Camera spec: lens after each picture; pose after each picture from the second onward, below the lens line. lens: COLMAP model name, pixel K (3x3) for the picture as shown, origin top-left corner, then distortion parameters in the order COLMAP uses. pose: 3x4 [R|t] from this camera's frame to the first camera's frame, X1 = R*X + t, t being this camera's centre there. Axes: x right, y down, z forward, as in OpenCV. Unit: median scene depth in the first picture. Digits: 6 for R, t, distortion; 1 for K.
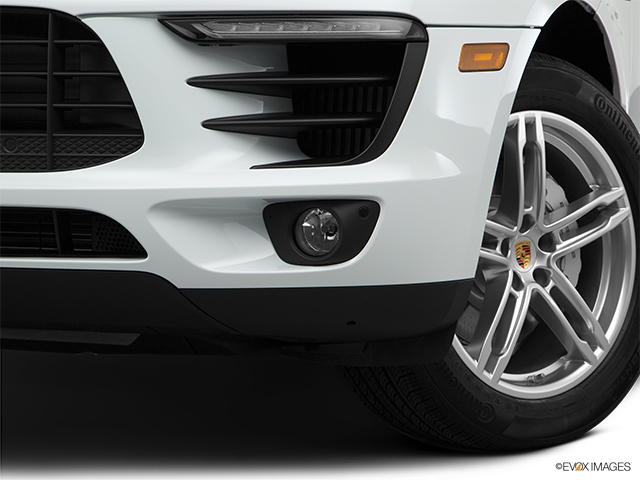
lens RADIAL K [[1539.2, 0, 320.0], [0, 1539.2, 240.0], [0, 0, 1]] dist [0.092568, 0.261438]
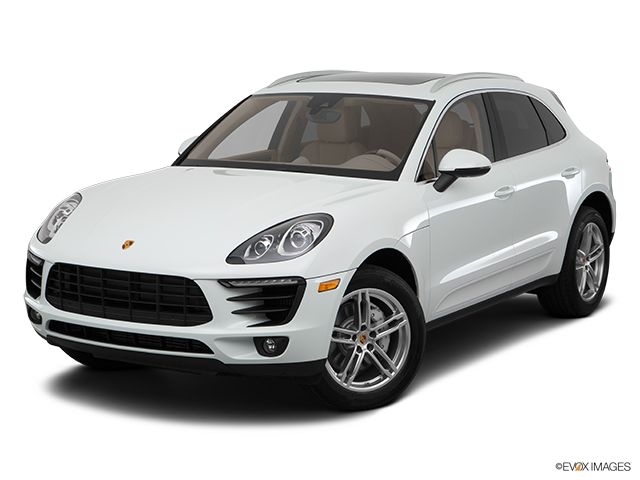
lens RADIAL K [[1223.8, 0, 320.0], [0, 1223.8, 240.0], [0, 0, 1]] dist [-0.001702, 0.032264]
pose [[0.988221, 0.014526, -0.152344, 0.457448], [-0.002151, 0.996705, 0.081078, -0.406359], [0.153020, -0.079795, 0.984996, -1.352035]]
